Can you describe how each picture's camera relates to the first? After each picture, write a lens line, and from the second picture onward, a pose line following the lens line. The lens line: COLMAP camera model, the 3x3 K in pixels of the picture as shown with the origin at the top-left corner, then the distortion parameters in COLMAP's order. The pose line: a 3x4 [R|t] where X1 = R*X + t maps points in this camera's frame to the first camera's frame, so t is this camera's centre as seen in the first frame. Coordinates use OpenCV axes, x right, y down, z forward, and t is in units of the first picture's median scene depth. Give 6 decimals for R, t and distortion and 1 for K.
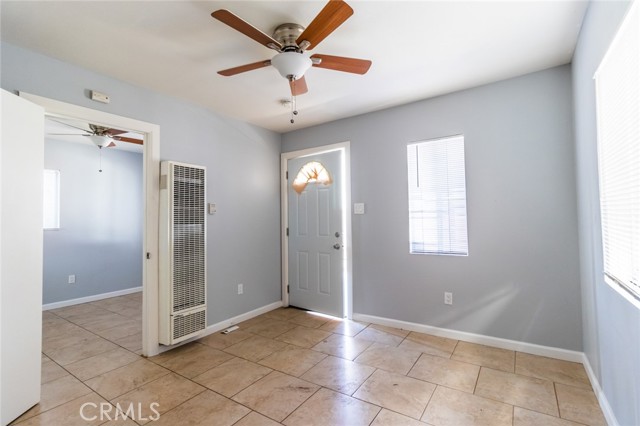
lens RADIAL K [[297.8, 0, 323.0], [0, 297.8, 210.3], [0, 0, 1]] dist [0.000402, 0.000953]
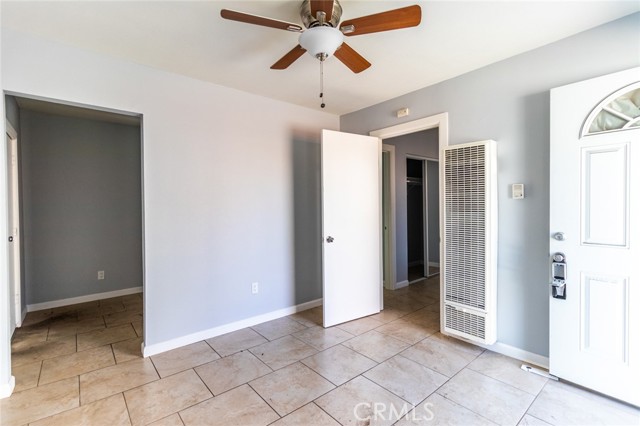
lens RADIAL K [[297.8, 0, 322.1], [0, 297.8, 208.6], [0, 0, 1]] dist [0.000402, 0.000953]
pose [[-0.287155, 0.027757, -0.957482, 0.531749], [0.043865, 0.998912, 0.015802, 0.003563], [0.956879, -0.037462, -0.288060, 0.856504]]
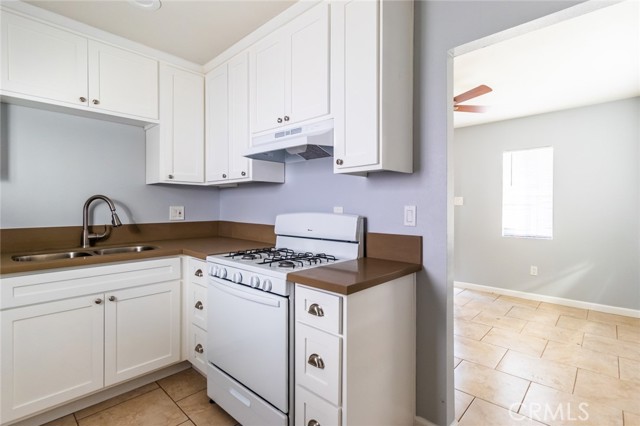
lens RADIAL K [[297.8, 0, 329.7], [0, 297.8, 210.0], [0, 0, 1]] dist [0.000402, 0.000953]
pose [[0.986743, 0.025736, -0.160239, -0.284763], [-0.018646, 0.998786, 0.045592, -0.019409], [0.161218, -0.041999, 0.986025, -0.467343]]
